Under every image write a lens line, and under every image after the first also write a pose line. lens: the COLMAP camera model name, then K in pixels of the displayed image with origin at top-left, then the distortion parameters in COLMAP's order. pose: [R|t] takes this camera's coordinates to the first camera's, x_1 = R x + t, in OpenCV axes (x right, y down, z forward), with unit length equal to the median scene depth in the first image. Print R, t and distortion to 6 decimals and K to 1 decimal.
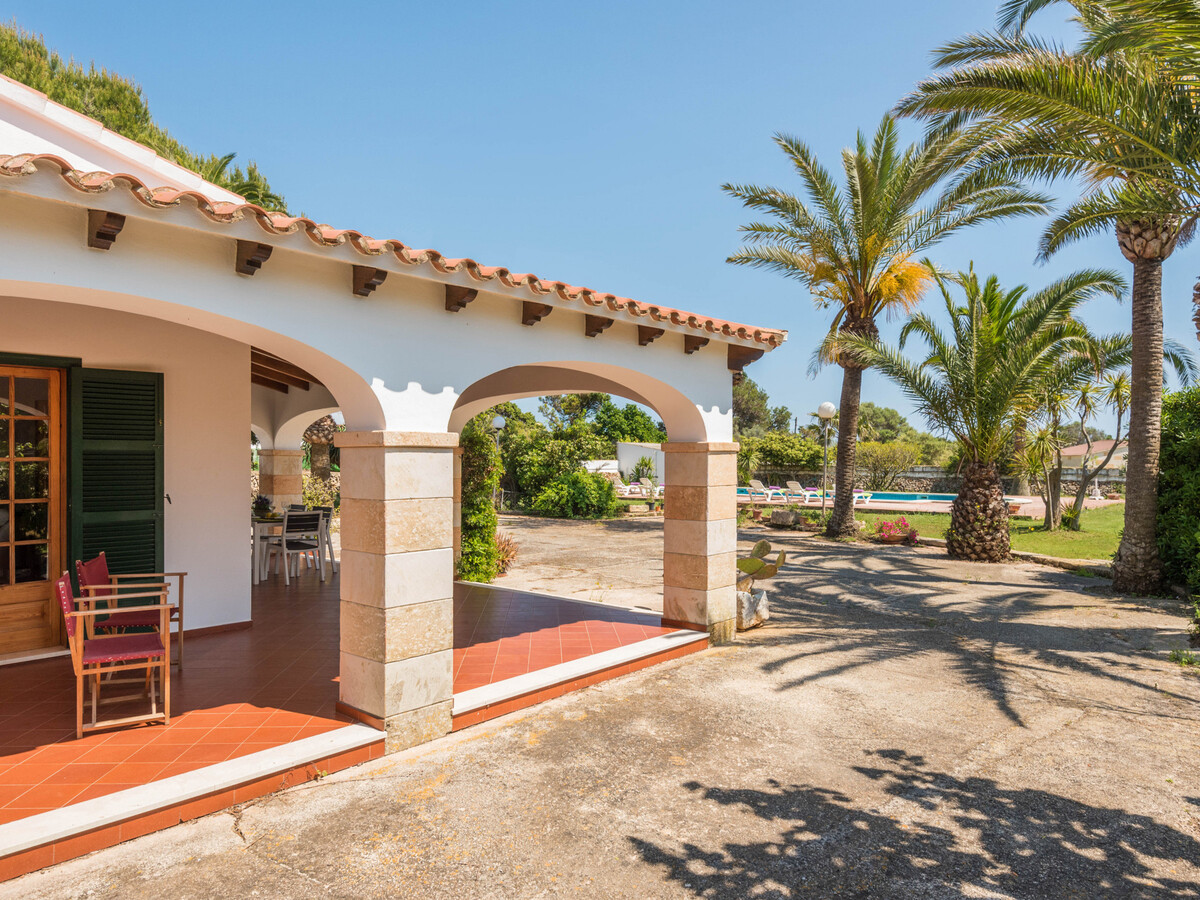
lens RADIAL K [[754.2, 0, 600.0], [0, 754.2, 450.0], [0, 0, 1]] dist [0.001609, -0.001613]
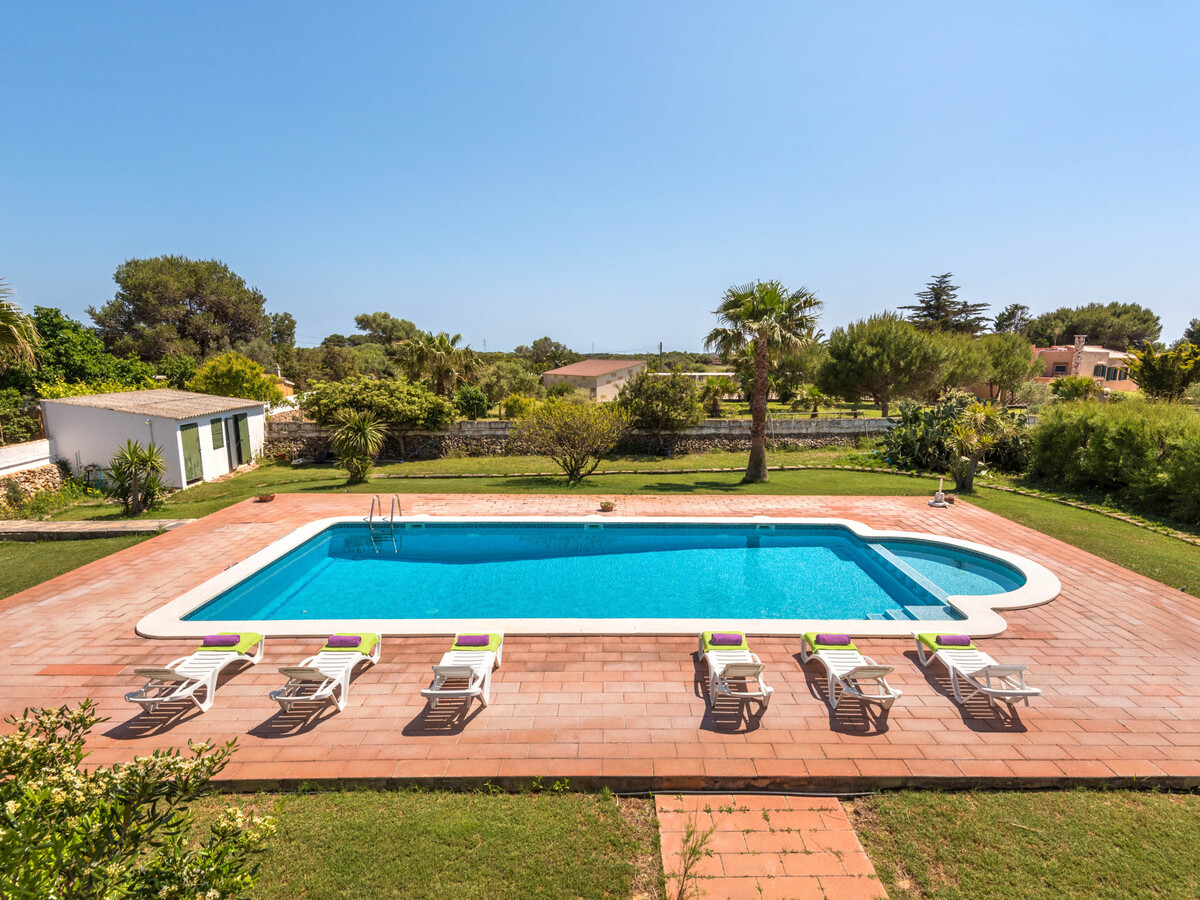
lens RADIAL K [[644.4, 0, 628.4], [0, 644.4, 452.8], [0, 0, 1]] dist [0.004270, 0.000343]
pose [[0.694713, -0.102695, 0.711918, -0.010720], [-0.018186, 0.986931, 0.160112, -0.039020], [-0.719057, -0.124179, 0.683766, 0.357436]]
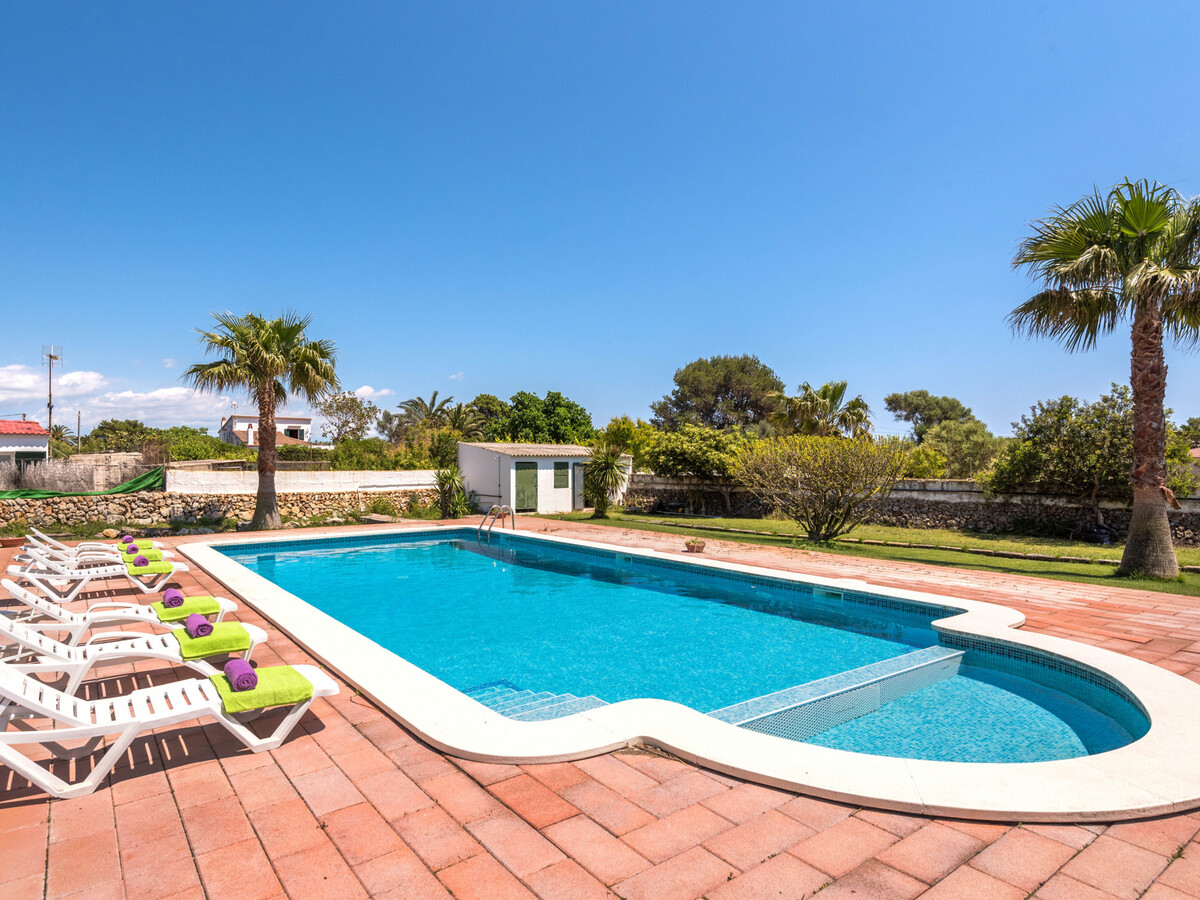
lens RADIAL K [[699.1, 0, 585.6], [0, 699.1, 449.0], [0, 0, 1]] dist [0.007773, 0.001436]
pose [[0.987214, -0.005276, -0.159314, 0.182931], [0.004306, 0.999970, -0.006433, 0.000382], [0.159343, 0.005664, 0.987207, 0.330986]]
